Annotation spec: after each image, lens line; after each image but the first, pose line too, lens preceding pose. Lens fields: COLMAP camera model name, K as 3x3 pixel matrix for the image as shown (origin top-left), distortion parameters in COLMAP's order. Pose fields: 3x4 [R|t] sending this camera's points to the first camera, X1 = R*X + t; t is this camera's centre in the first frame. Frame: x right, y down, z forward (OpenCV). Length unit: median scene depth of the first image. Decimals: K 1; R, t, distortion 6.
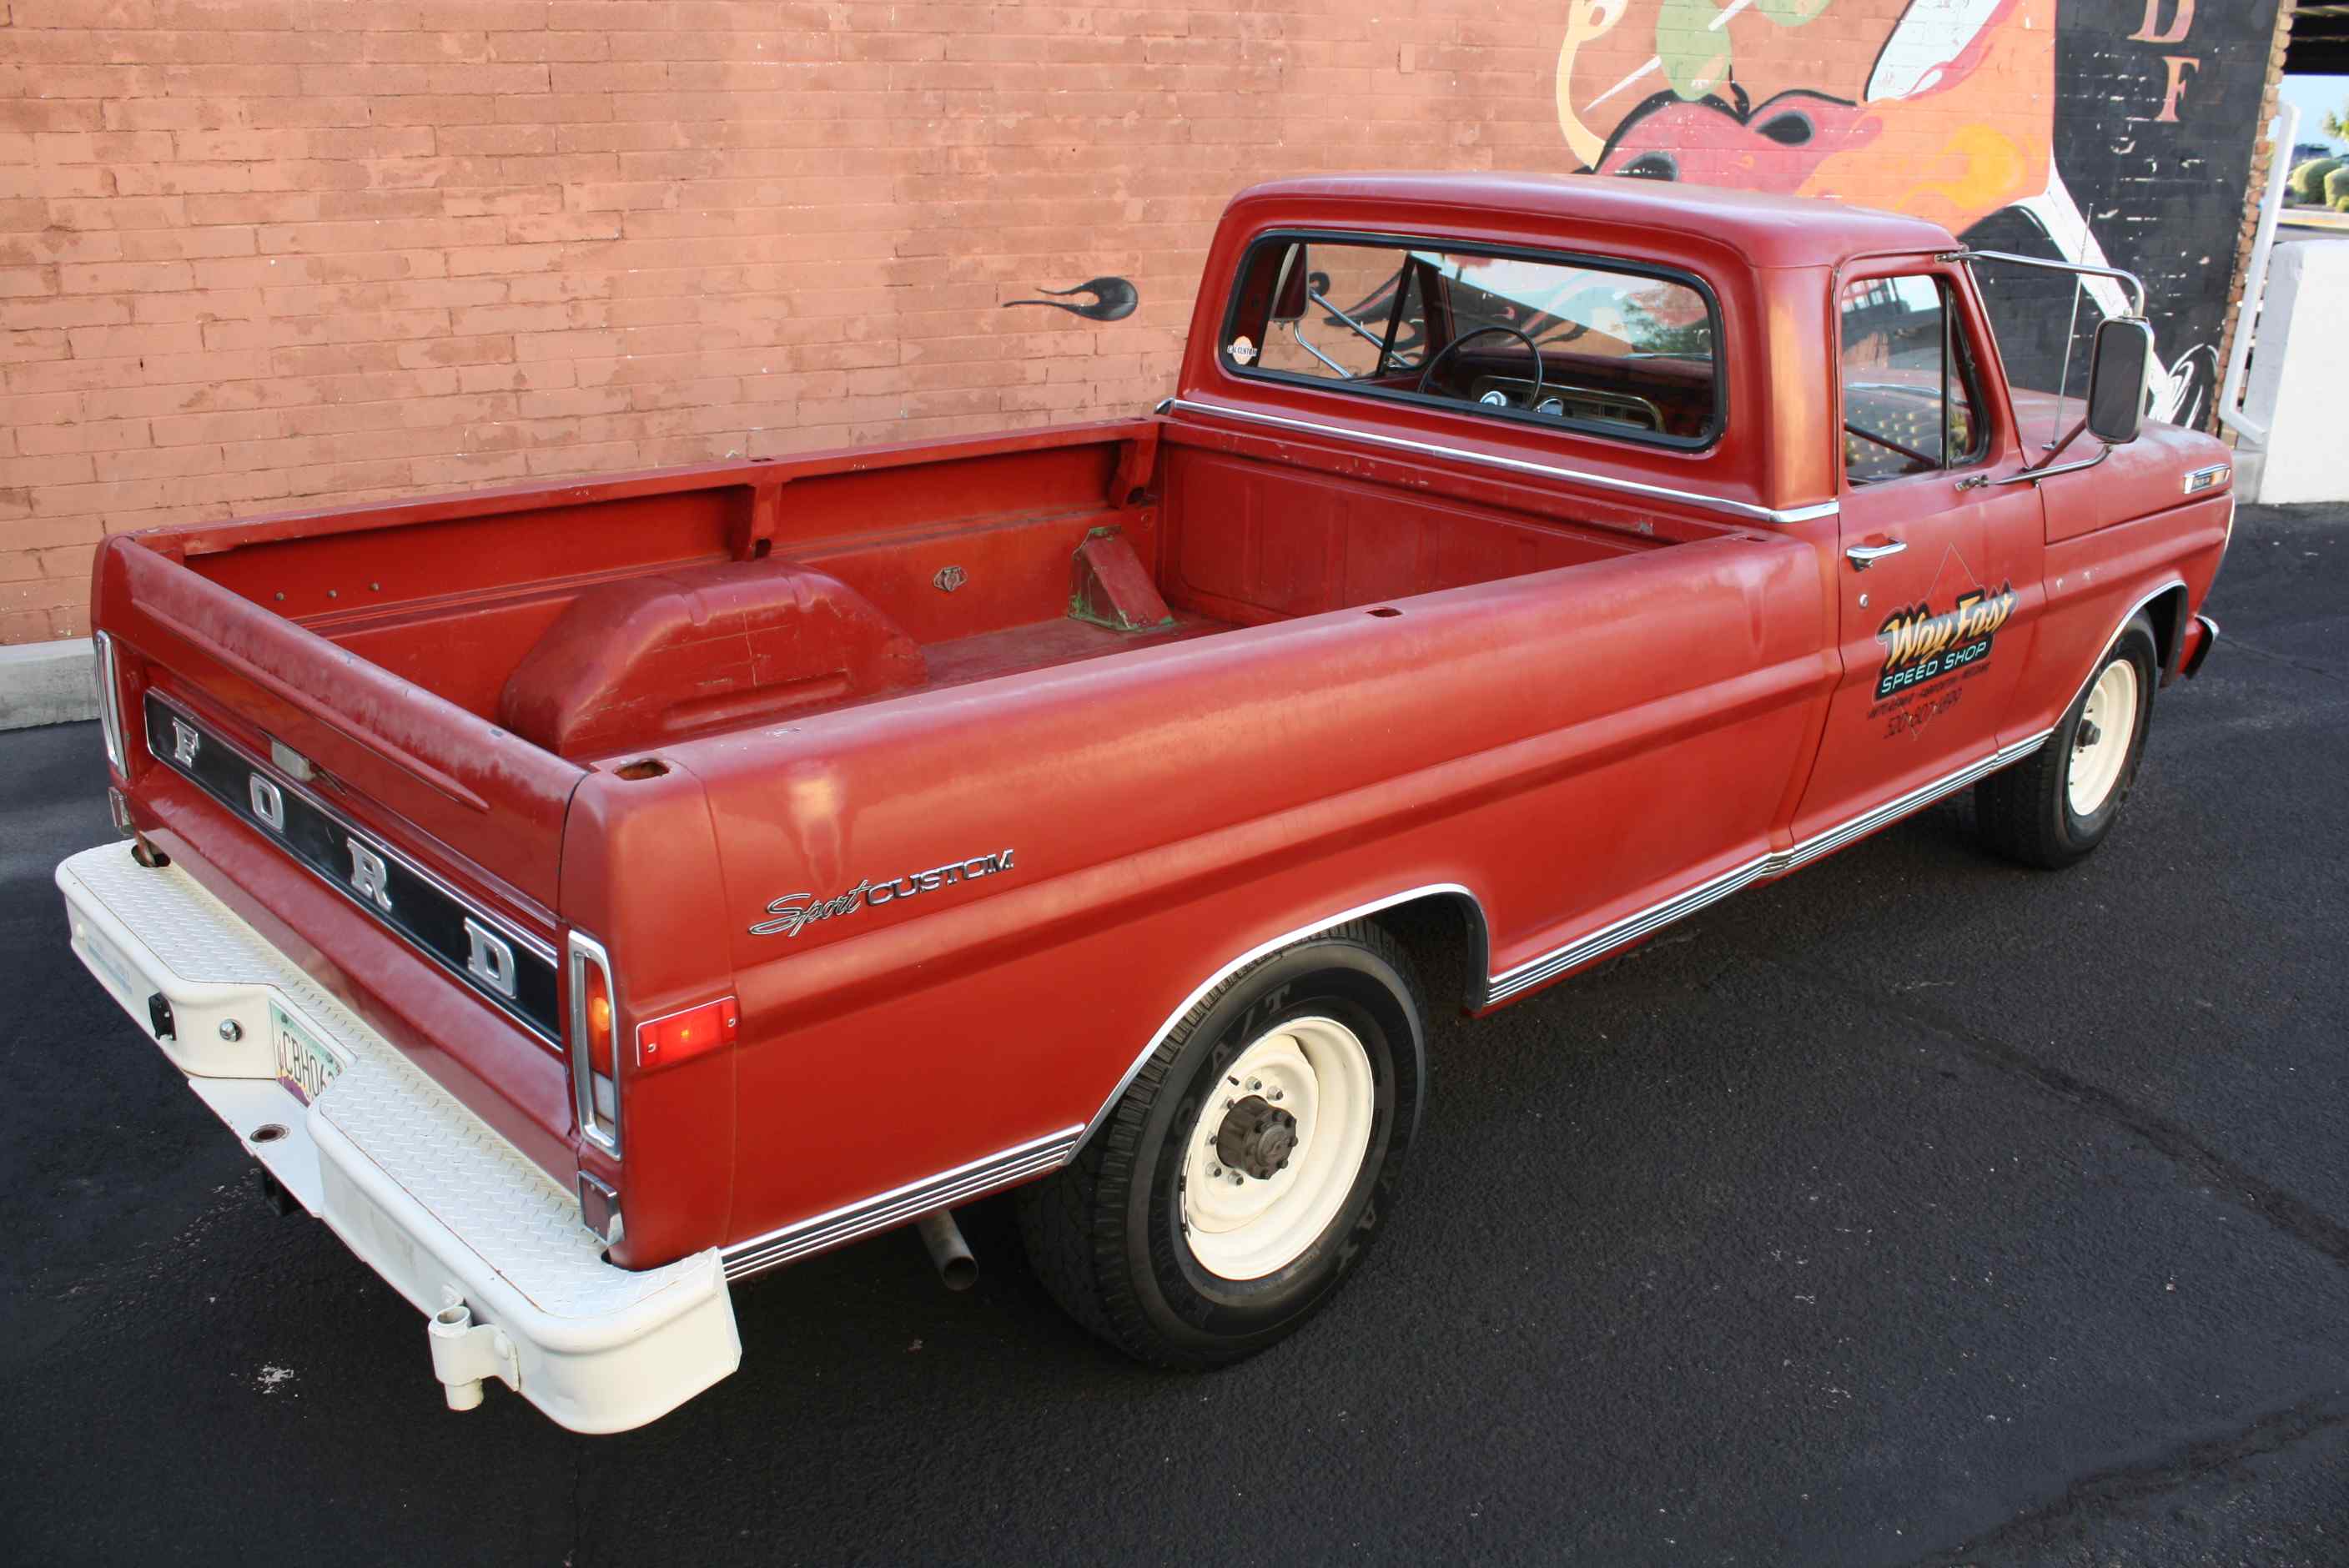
lens RADIAL K [[1964.7, 0, 1249.0], [0, 1964.7, 807.4], [0, 0, 1]] dist [-0.160505, 0.134429]
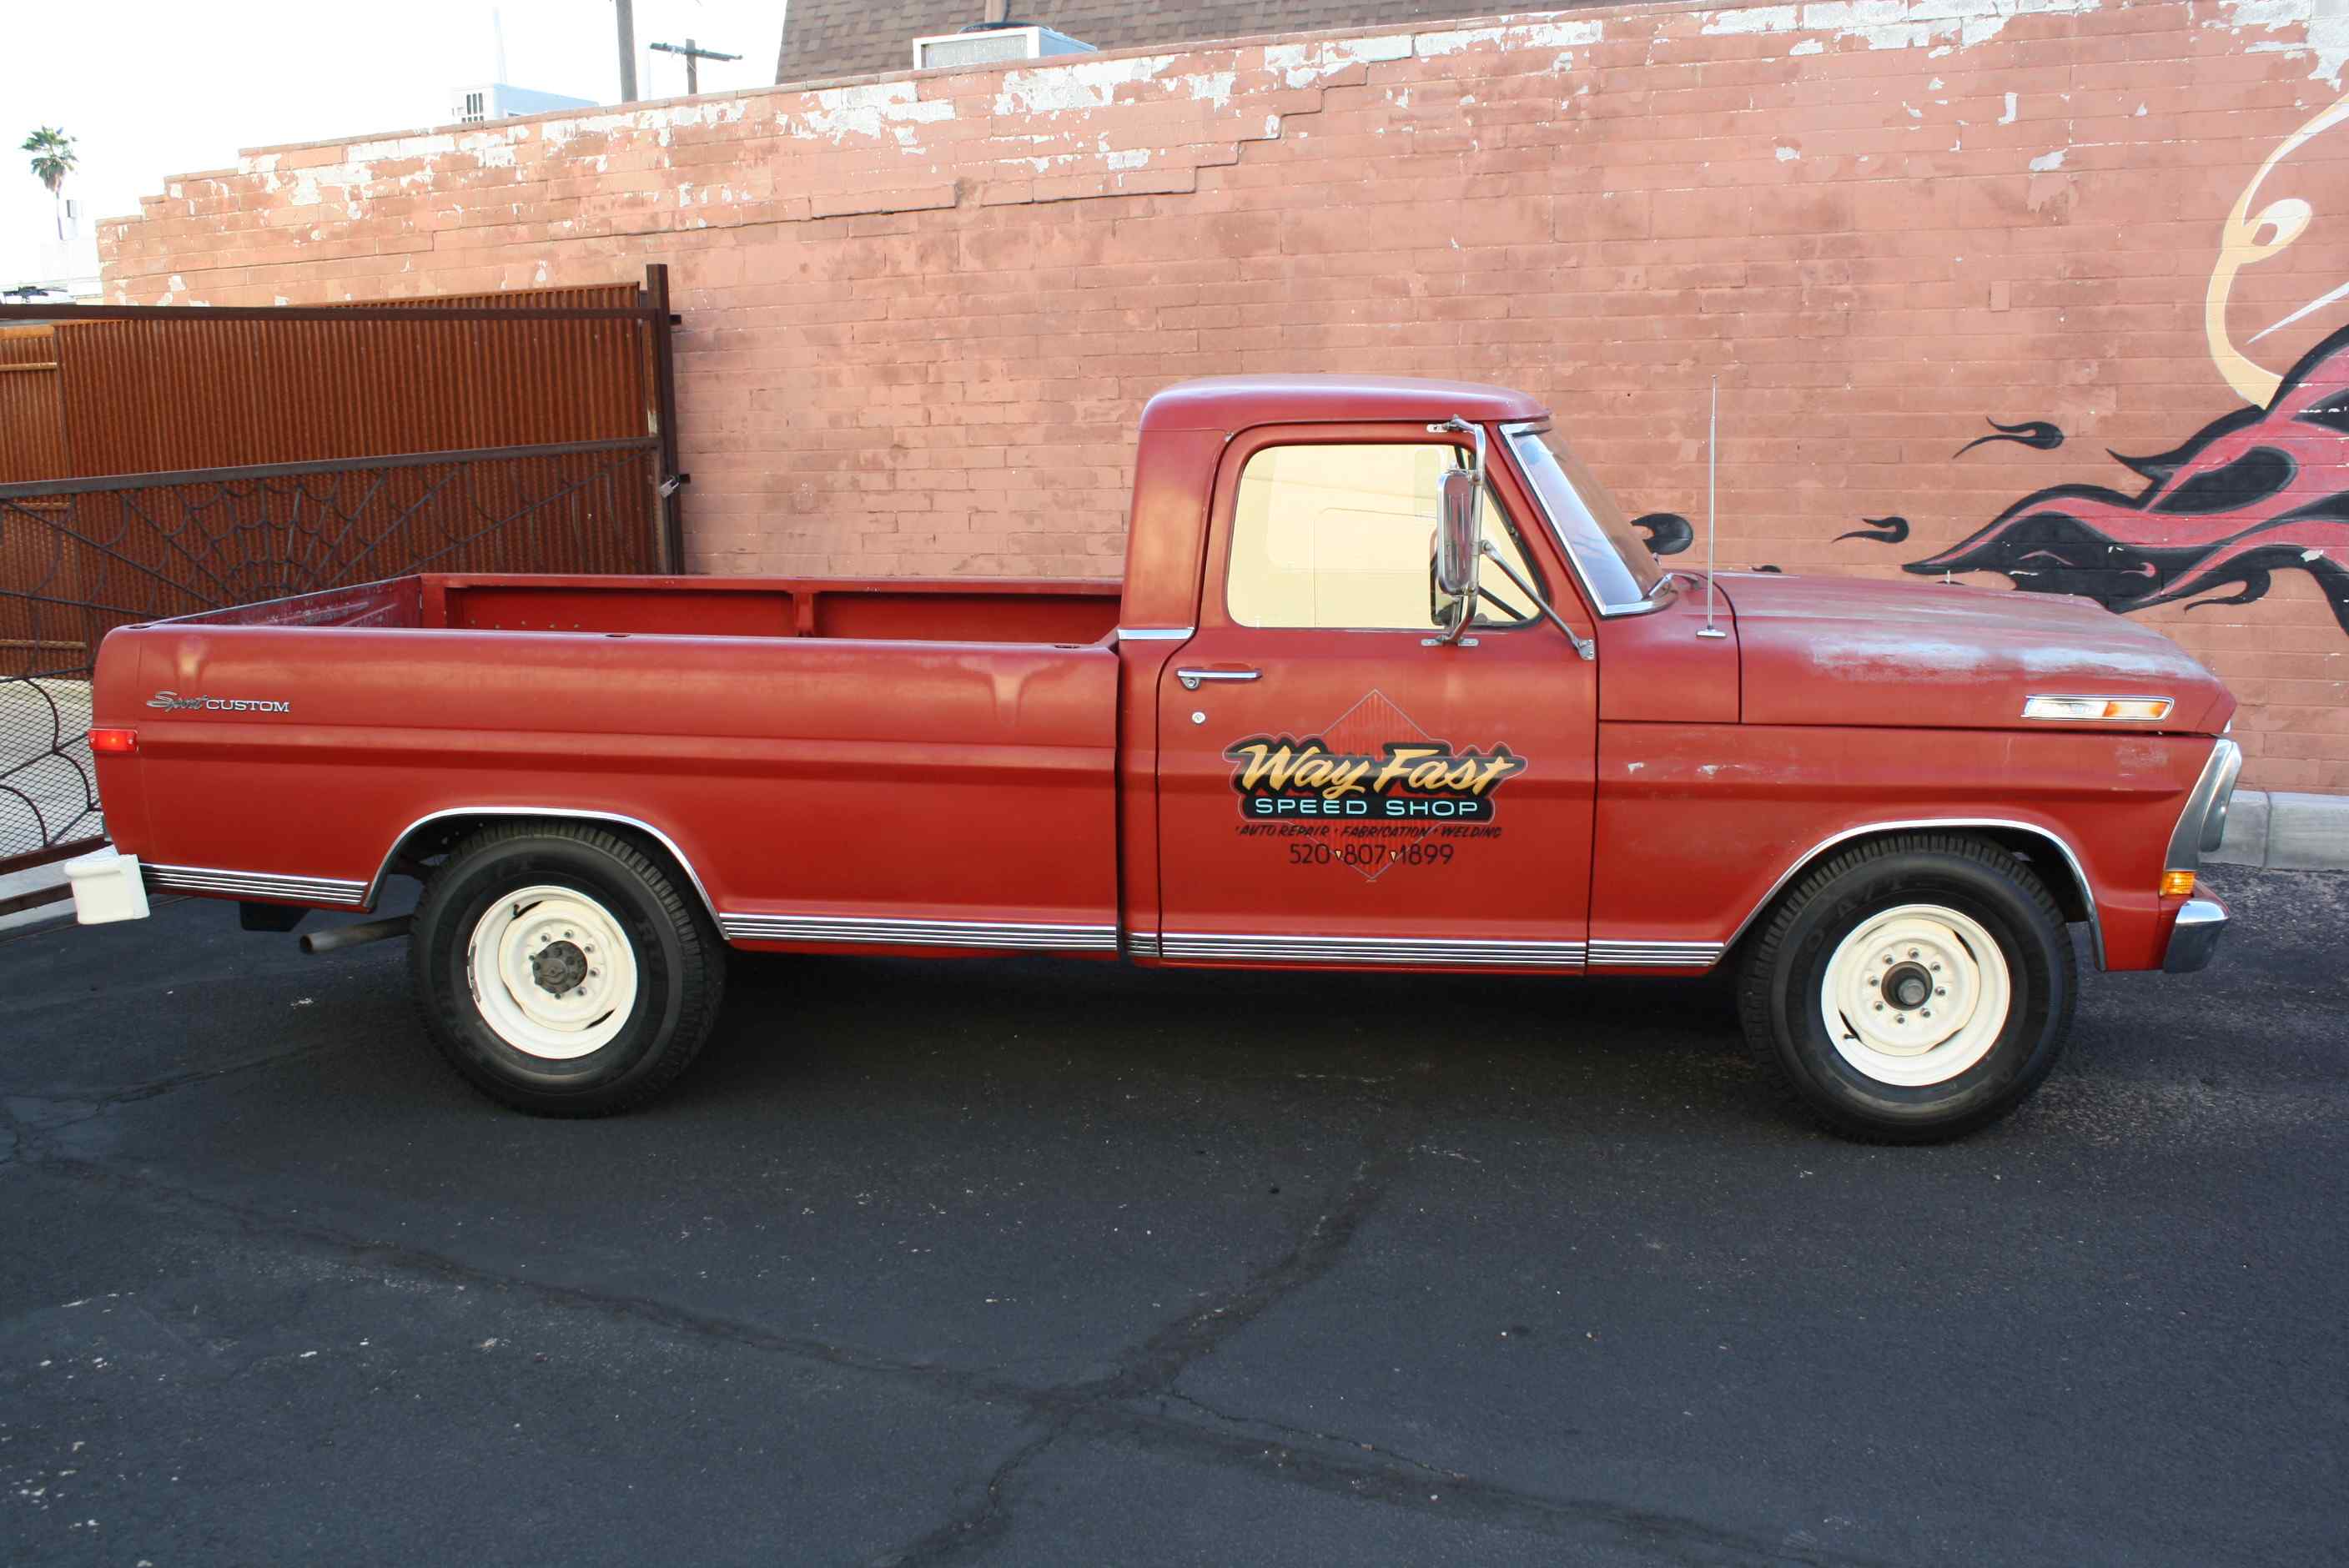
lens RADIAL K [[2140.0, 0, 1195.5], [0, 2140.0, 751.9], [0, 0, 1]] dist [-0.097935, 0.000000]
pose [[0.649804, 0.095126, -0.754126, 0.686751], [-0.238792, 0.967455, -0.083724, 0.009896], [0.721618, 0.234483, 0.651371, 0.101307]]
